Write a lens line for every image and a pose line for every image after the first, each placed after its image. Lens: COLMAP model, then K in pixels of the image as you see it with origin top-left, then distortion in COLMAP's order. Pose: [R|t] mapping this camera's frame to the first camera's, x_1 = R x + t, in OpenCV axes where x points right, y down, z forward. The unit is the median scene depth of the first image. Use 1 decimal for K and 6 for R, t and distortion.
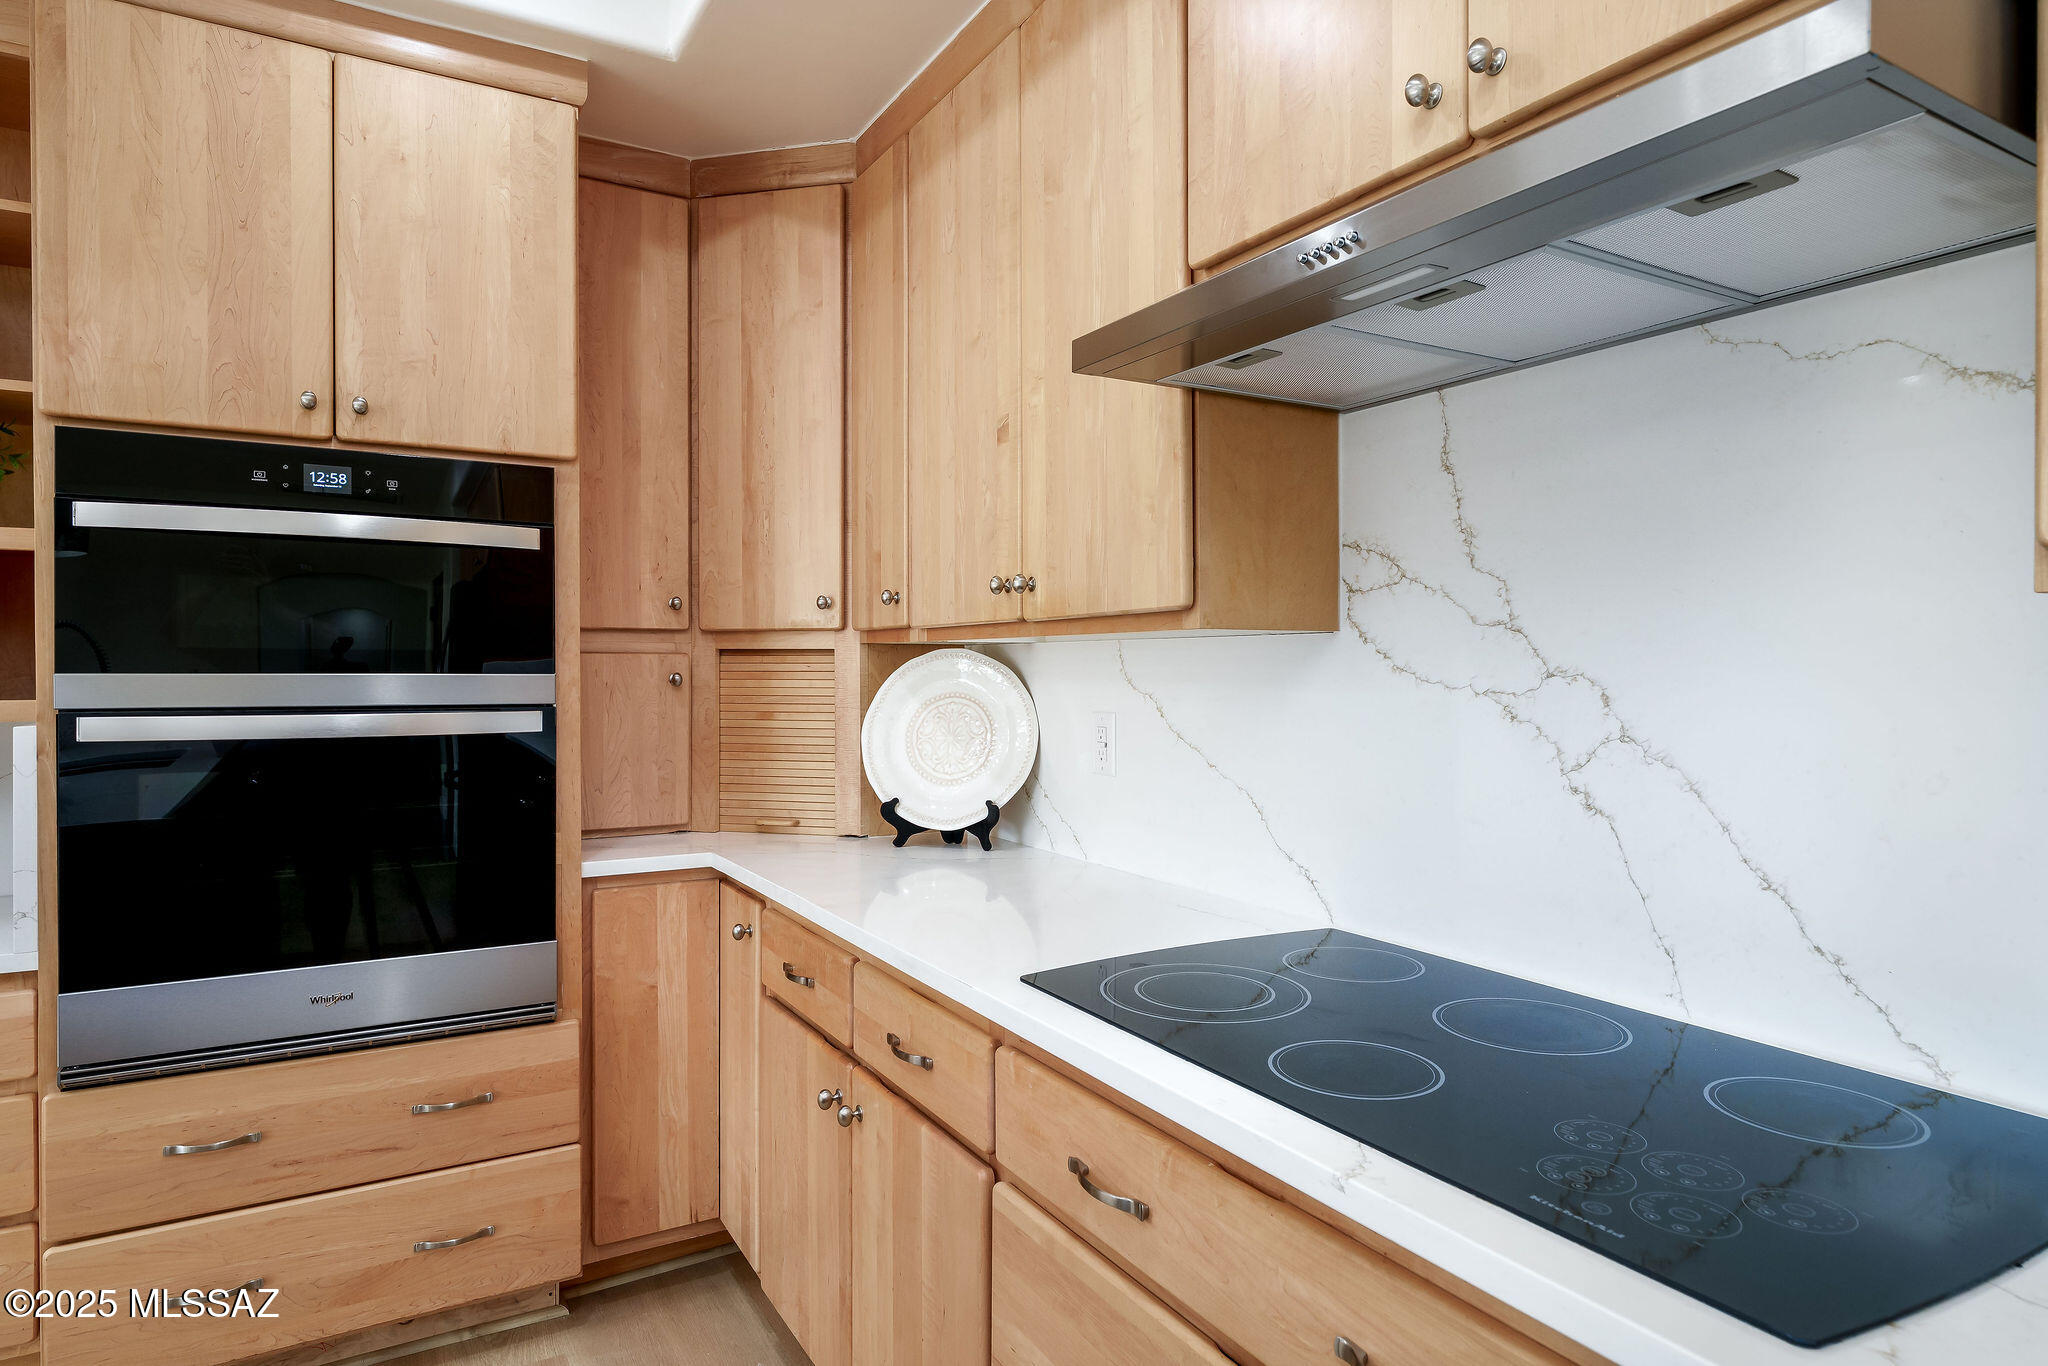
lens RADIAL K [[1180.9, 0, 1024.0], [0, 1180.9, 683.0], [0, 0, 1]] dist [-0.002079, -0.000706]
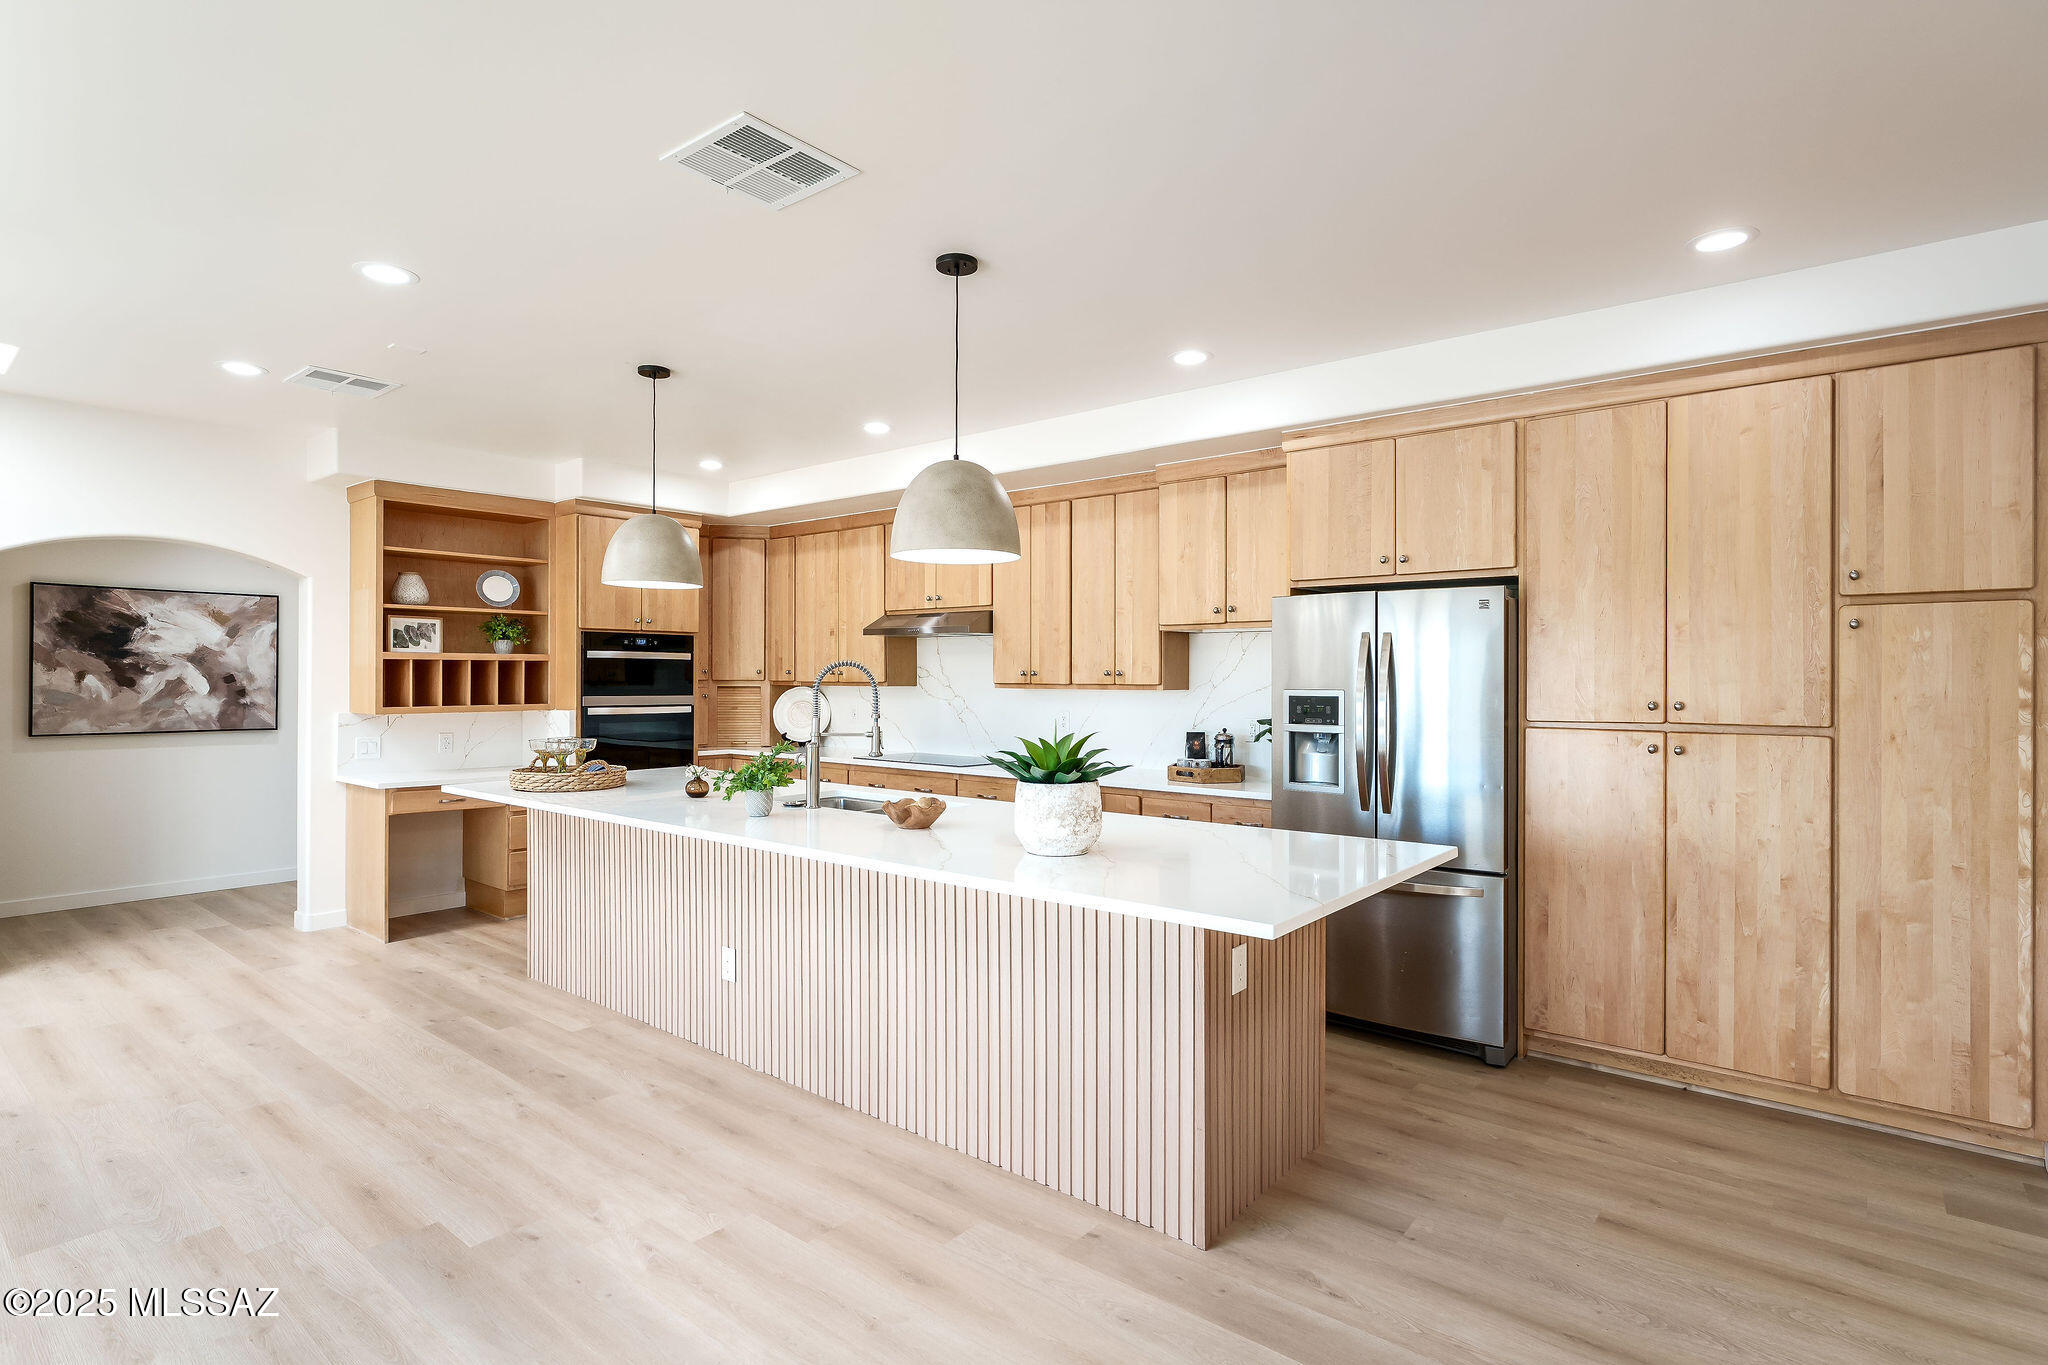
lens RADIAL K [[1002.7, 0, 1024.0], [0, 1002.7, 682.5], [0, 0, 1]] dist [0.001448, -0.000634]
pose [[0.937468, -0.000923, 0.348071, -0.511499], [0.002996, 0.999981, -0.005419, -0.027510], [-0.348060, 0.006123, 0.937452, -2.050962]]
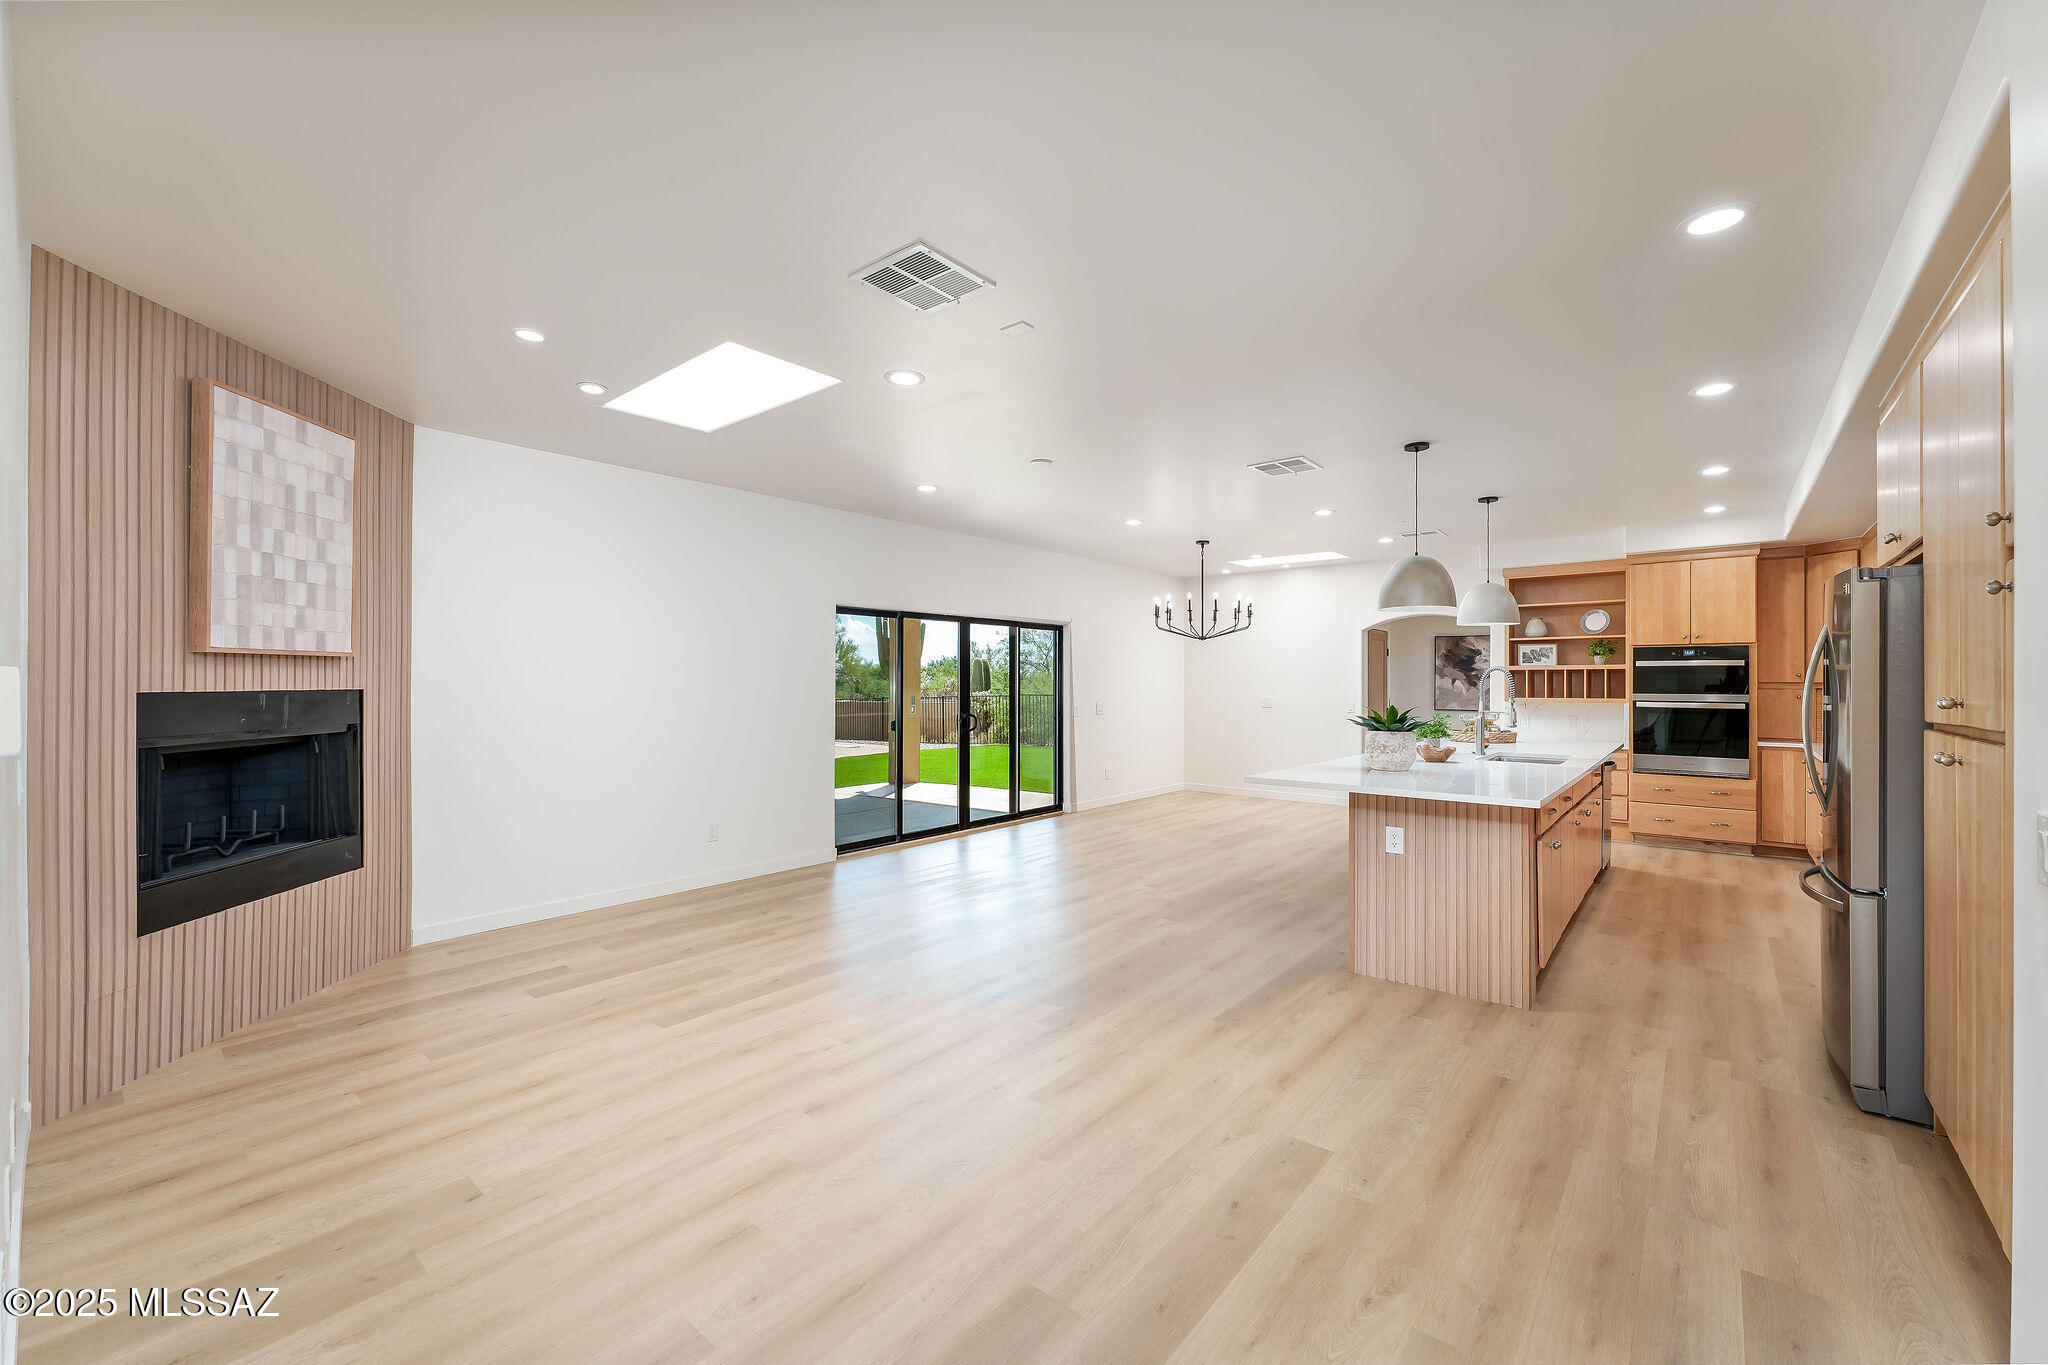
lens RADIAL K [[818.0, 0, 1048.5], [0, 818.0, 682.2], [0, 0, 1]] dist [-0.001494, -0.000197]
pose [[0.356531, -0.002379, -0.934280, 1.391175], [-0.011599, 0.999908, -0.006973, -0.003948], [0.934211, 0.013323, 0.356471, -2.296218]]
